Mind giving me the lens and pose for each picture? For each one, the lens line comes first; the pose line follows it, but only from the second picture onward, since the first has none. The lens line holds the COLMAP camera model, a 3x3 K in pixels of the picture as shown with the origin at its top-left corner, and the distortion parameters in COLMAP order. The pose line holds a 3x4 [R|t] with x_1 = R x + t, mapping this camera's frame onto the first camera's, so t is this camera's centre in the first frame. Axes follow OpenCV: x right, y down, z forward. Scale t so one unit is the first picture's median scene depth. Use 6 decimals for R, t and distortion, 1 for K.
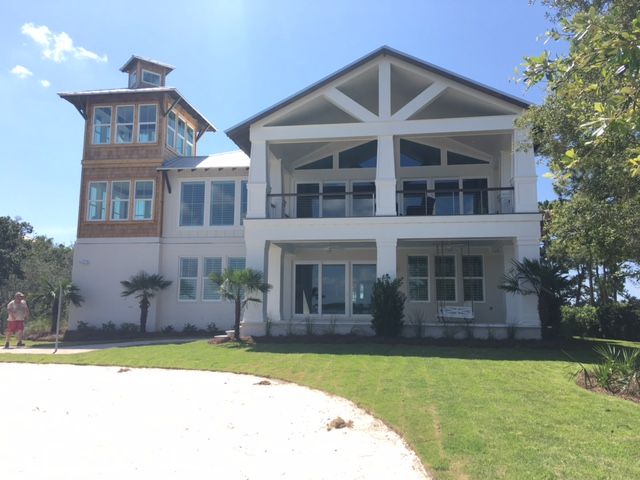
lens RADIAL K [[548.3, 0, 324.3], [0, 548.3, 233.0], [0, 0, 1]] dist [0.064526, -0.039023]
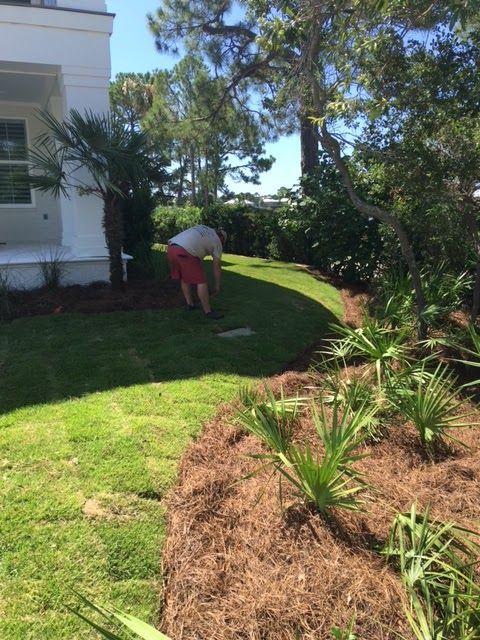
lens RADIAL K [[548.3, 0, 240.6], [0, 548.3, 316.0], [0, 0, 1]] dist [0.064526, -0.039023]
pose [[0.861201, -0.113153, 0.495509, 0.167794], [-0.057121, 0.947181, 0.315573, 0.036999], [-0.505045, -0.300076, 0.809249, 0.365115]]
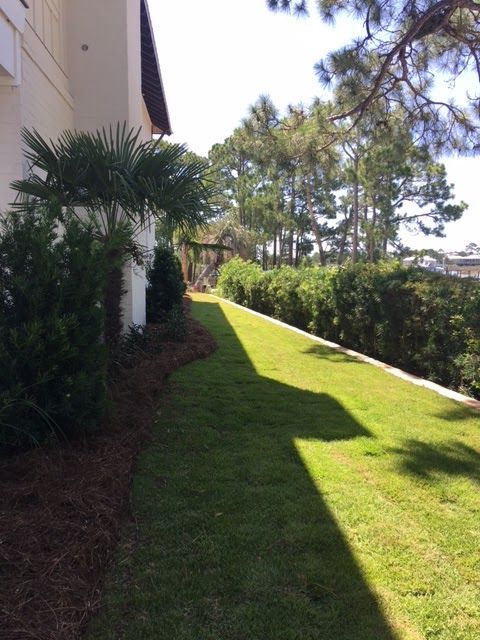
lens RADIAL K [[548.3, 0, 234.3], [0, 548.3, 319.4], [0, 0, 1]] dist [0.064526, -0.039023]
pose [[0.978729, -0.025956, 0.203507, 0.365428], [-0.023801, 0.970901, 0.238295, 0.078060], [-0.203770, -0.238070, 0.949632, 0.670302]]
